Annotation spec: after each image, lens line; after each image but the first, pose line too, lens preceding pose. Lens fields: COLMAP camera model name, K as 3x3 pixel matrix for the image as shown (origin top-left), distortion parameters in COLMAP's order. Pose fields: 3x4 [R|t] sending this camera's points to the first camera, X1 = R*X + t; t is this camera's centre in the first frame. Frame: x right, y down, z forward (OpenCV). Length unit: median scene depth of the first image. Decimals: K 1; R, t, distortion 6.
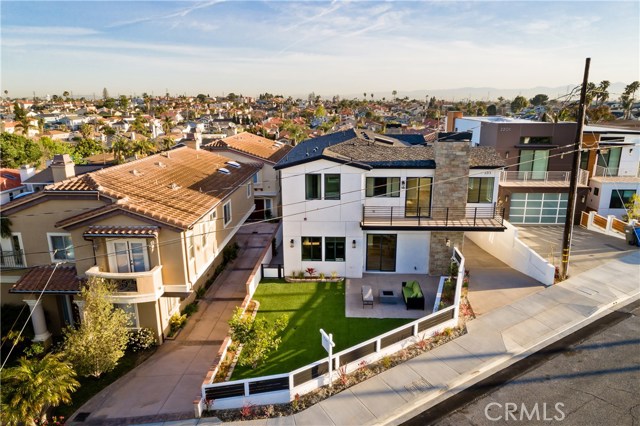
lens RADIAL K [[433.8, 0, 320.0], [0, 433.8, 213.0], [0, 0, 1]] dist [-0.000544, 0.001672]
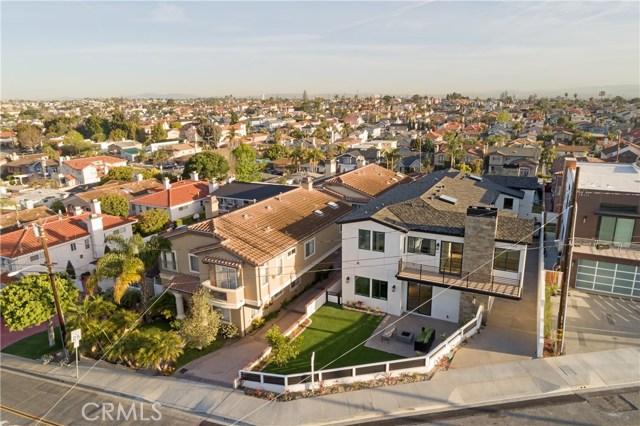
lens RADIAL K [[433.8, 0, 320.0], [0, 433.8, 213.0], [0, 0, 1]] dist [-0.000544, 0.001672]
pose [[0.912543, 0.098057, -0.397052, 0.365469], [-0.094810, 0.995106, 0.027853, -0.162017], [0.397840, 0.012227, 0.917373, -0.234692]]
